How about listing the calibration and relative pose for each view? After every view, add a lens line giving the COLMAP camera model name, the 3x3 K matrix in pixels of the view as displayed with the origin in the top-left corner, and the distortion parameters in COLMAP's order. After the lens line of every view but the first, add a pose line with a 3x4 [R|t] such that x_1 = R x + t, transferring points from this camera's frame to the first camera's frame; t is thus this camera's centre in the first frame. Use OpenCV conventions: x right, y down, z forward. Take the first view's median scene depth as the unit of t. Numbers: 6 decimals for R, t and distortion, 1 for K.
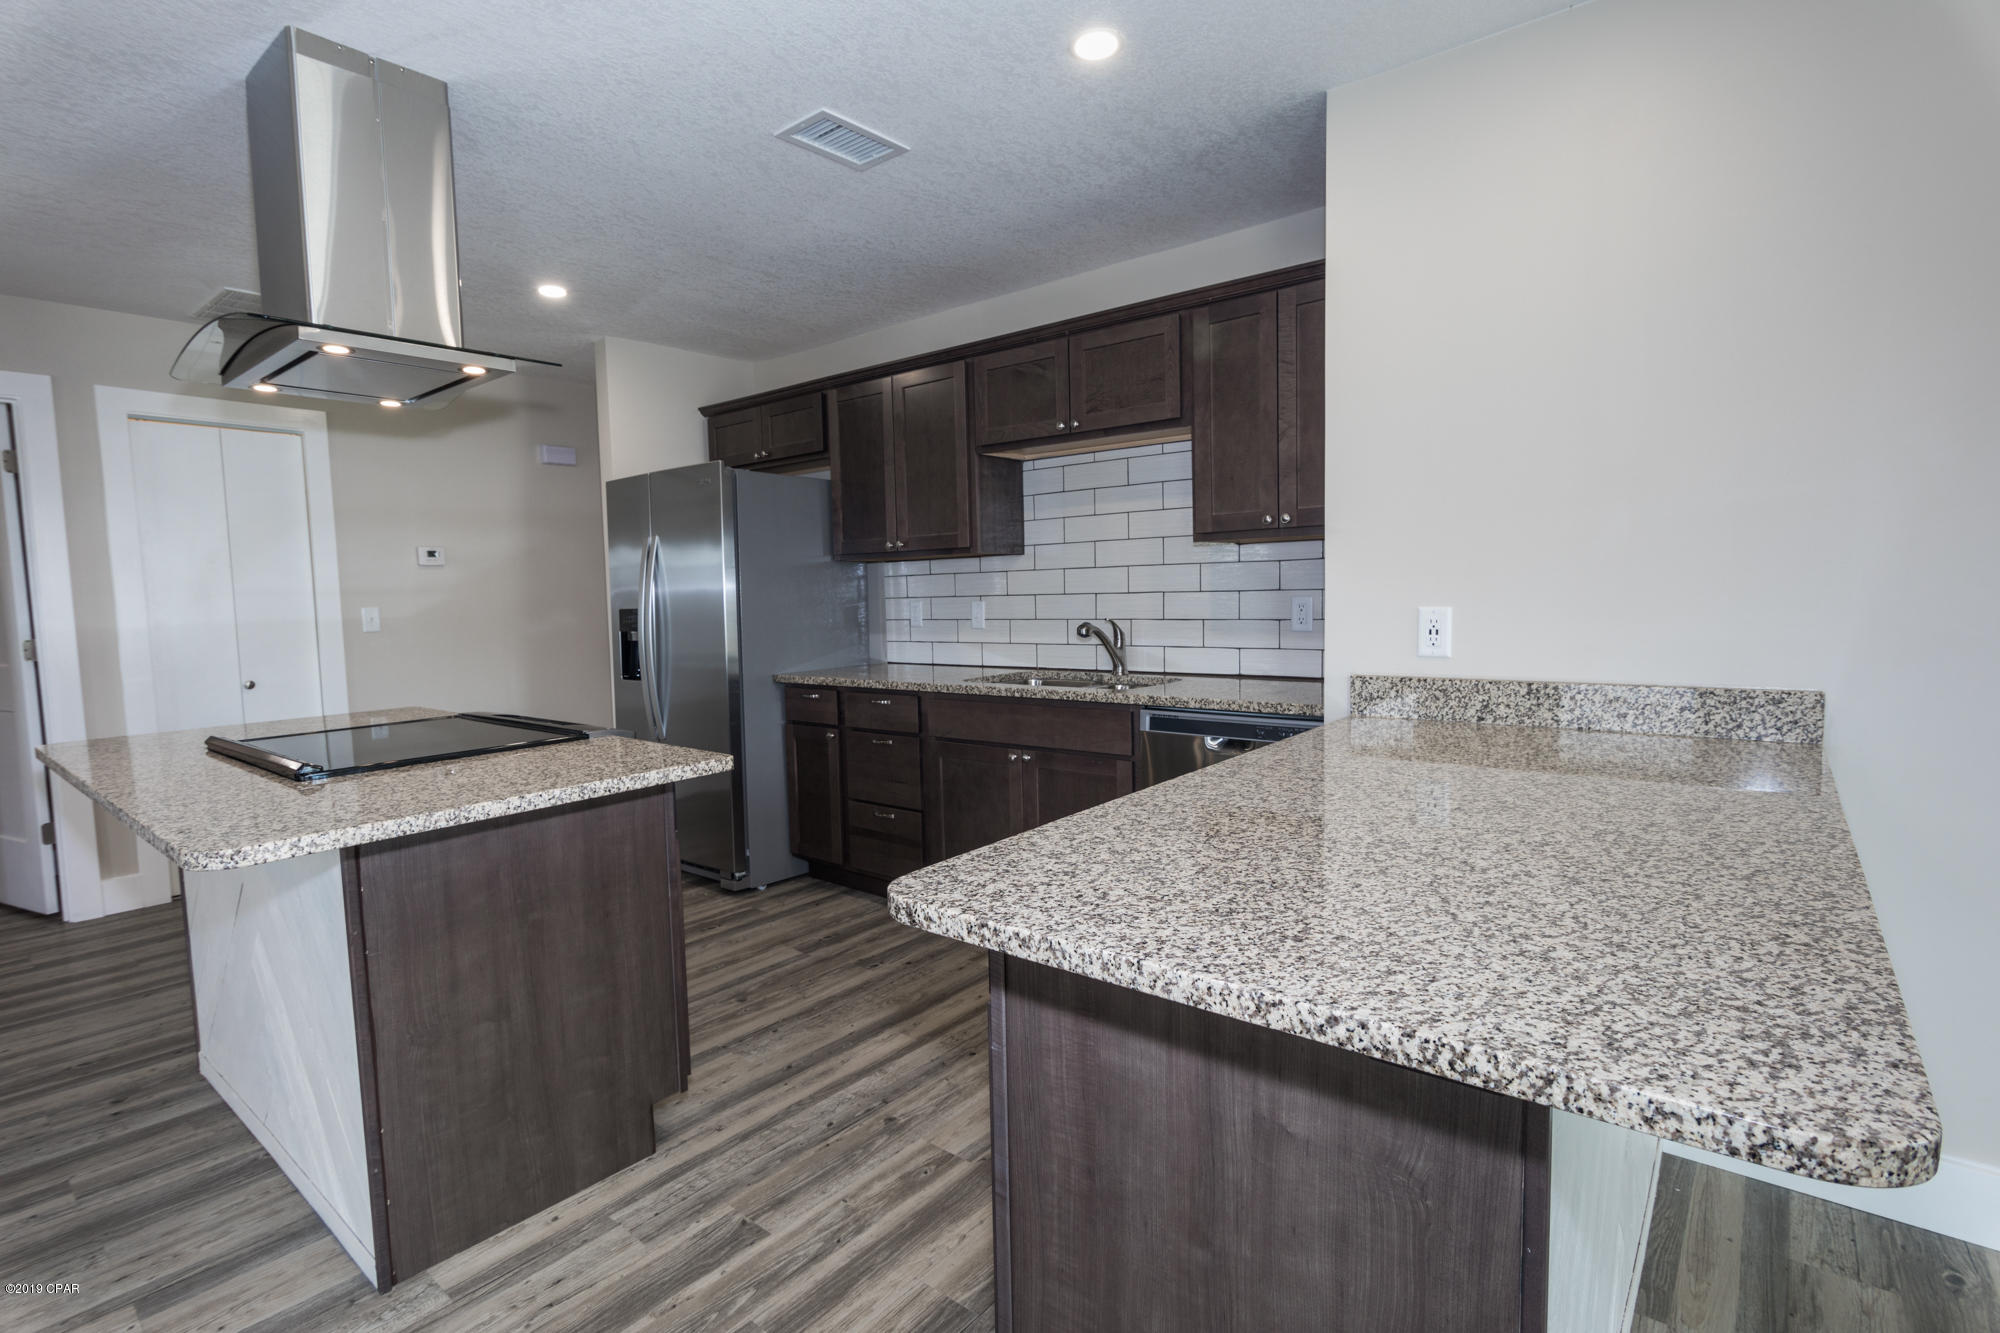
lens RADIAL K [[961.0, 0, 995.0], [0, 961.0, 664.8], [0, 0, 1]] dist [0.001027, 0.000127]
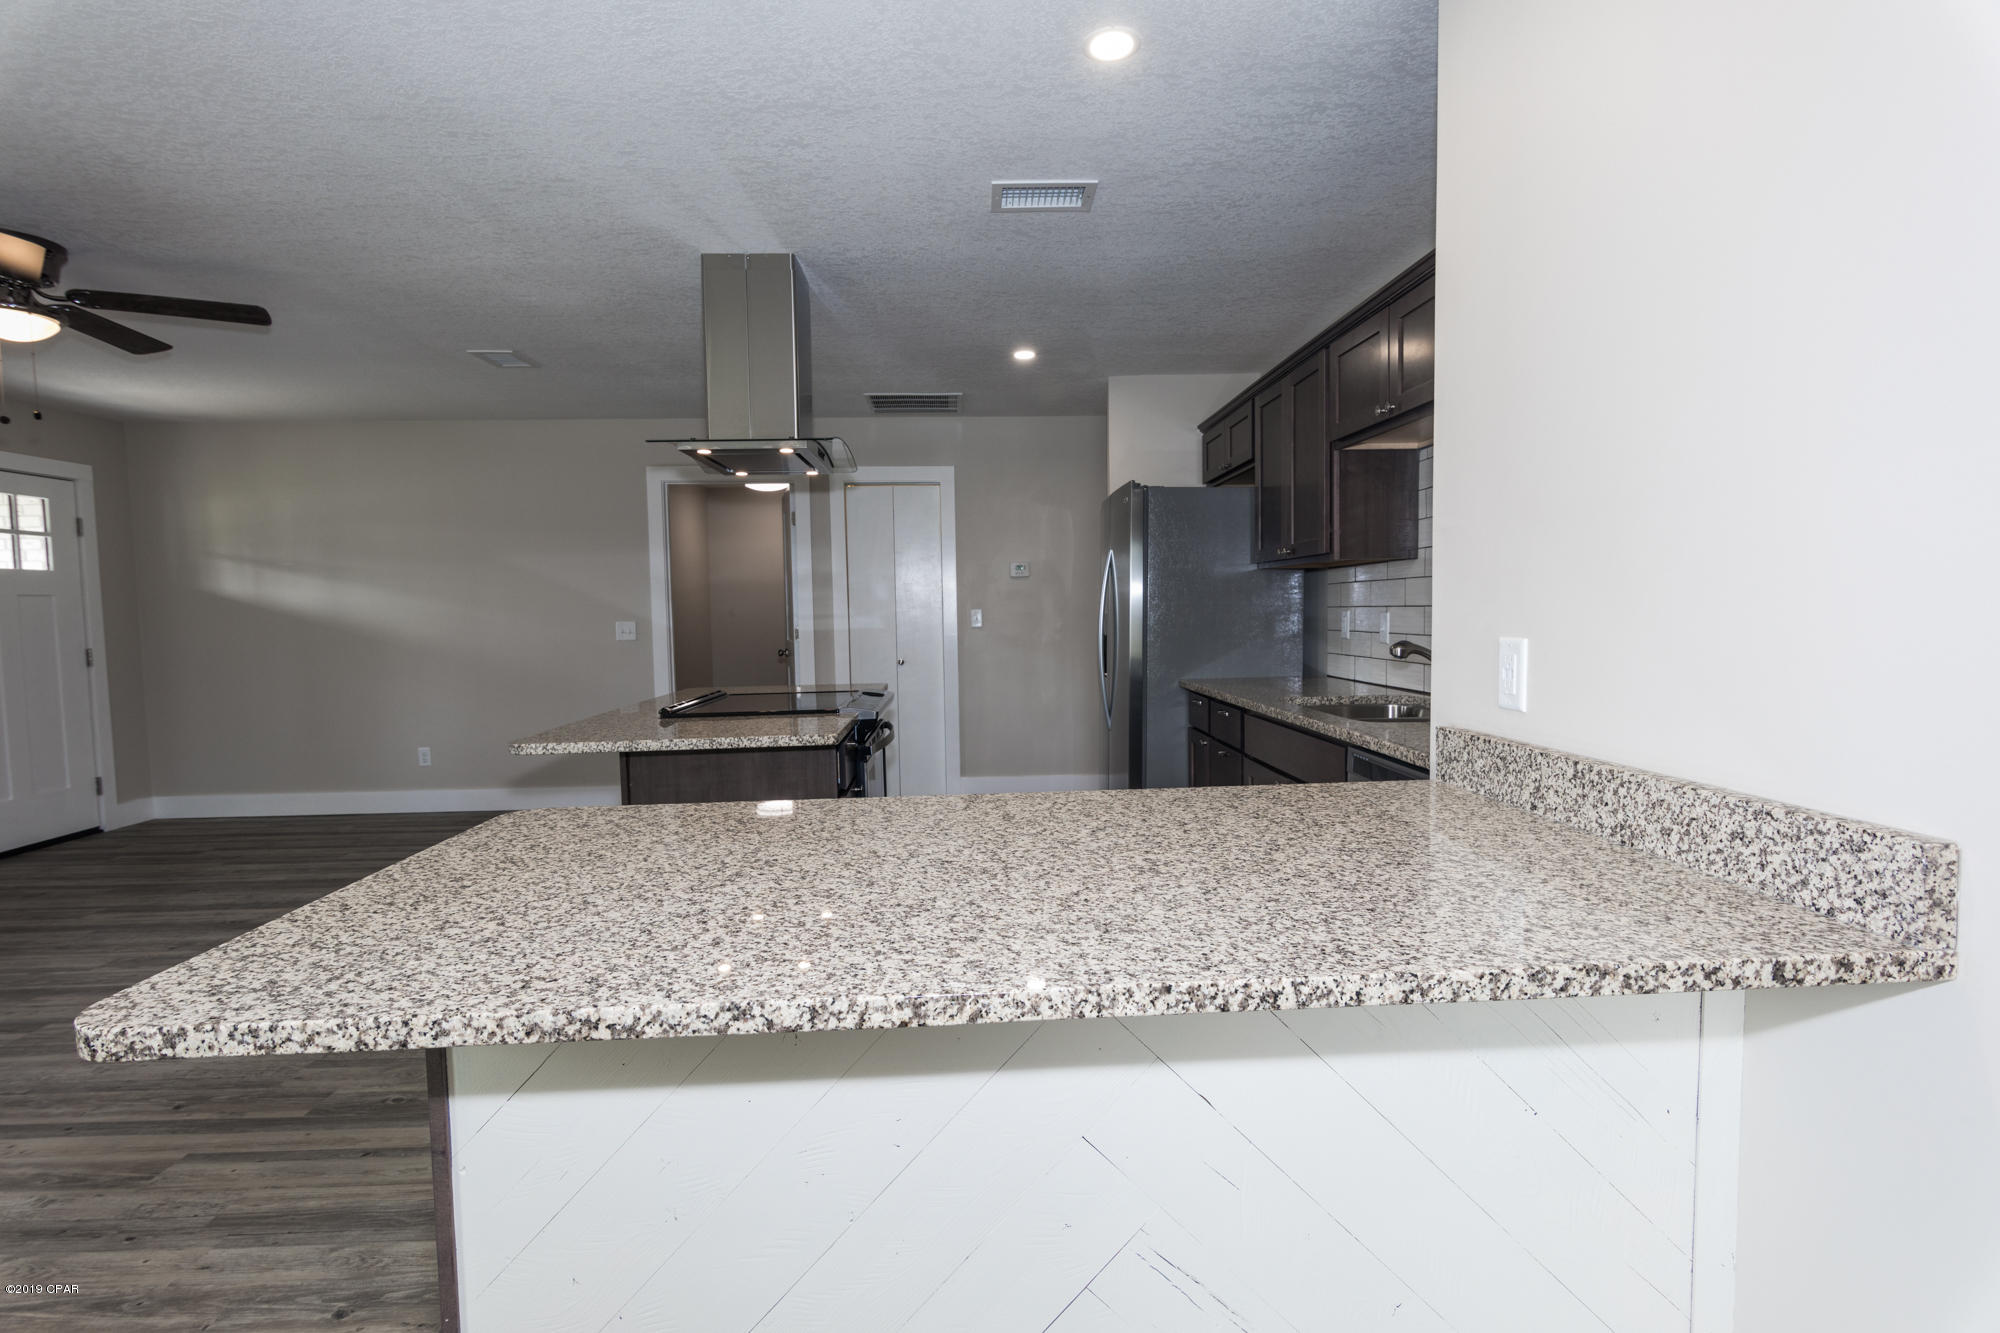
lens RADIAL K [[961.0, 0, 995.8], [0, 961.0, 665.2], [0, 0, 1]] dist [0.001027, 0.000127]
pose [[0.668052, 0.057018, -0.741927, 0.959233], [-0.055991, 0.998085, 0.026289, -0.050039], [0.742005, 0.023978, 0.669966, 0.345064]]
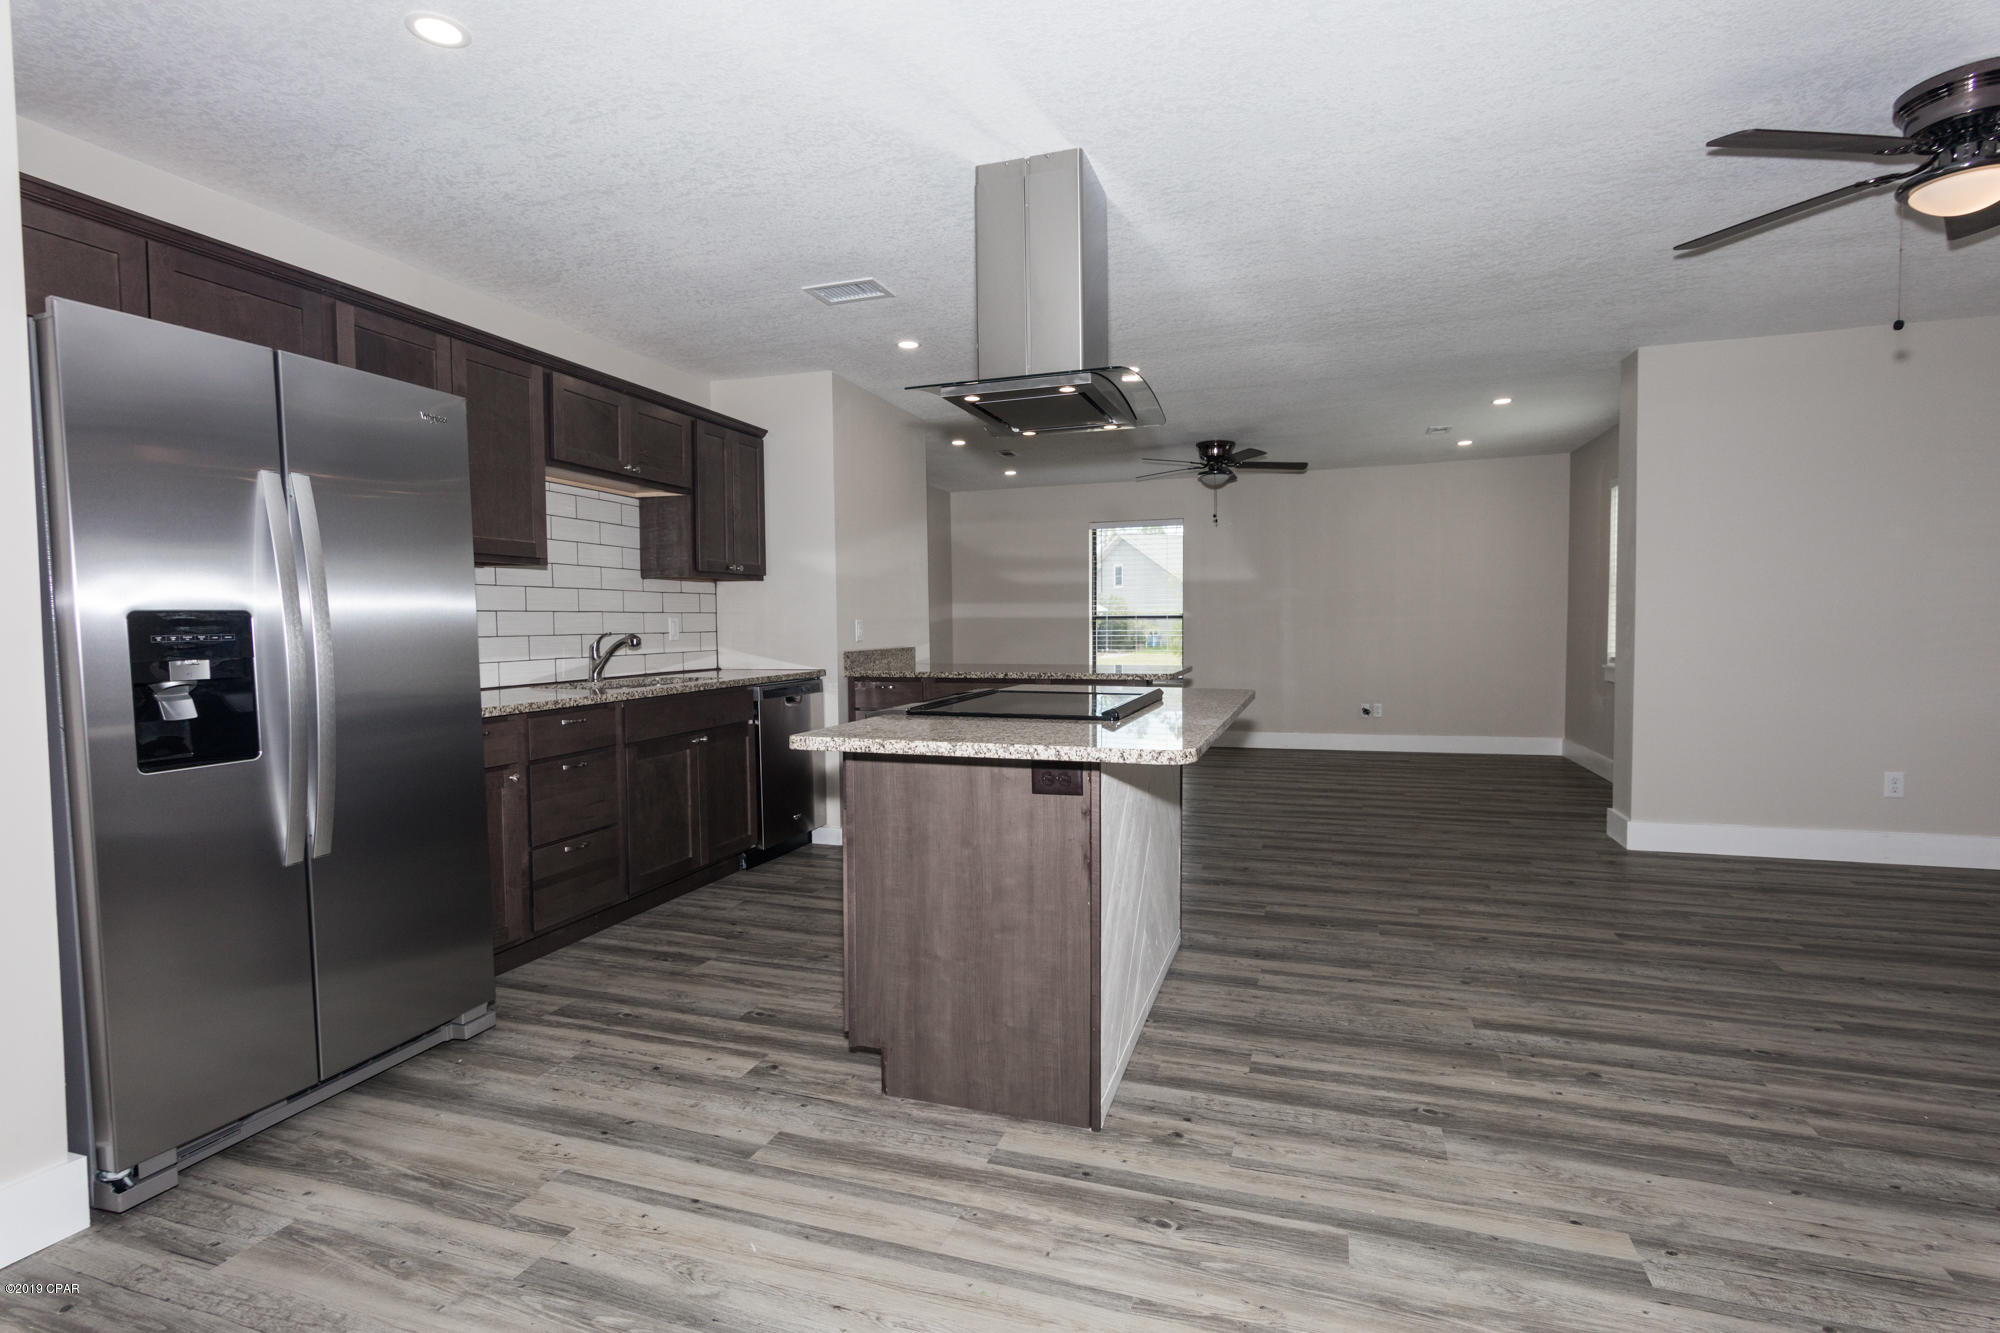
lens RADIAL K [[961.0, 0, 994.5], [0, 961.0, 666.8], [0, 0, 1]] dist [0.001027, 0.000127]
pose [[-0.356466, -0.016651, 0.934160, -2.354876], [0.091389, 0.994425, 0.052599, -0.051780], [-0.929828, 0.104122, -0.352957, 2.006128]]
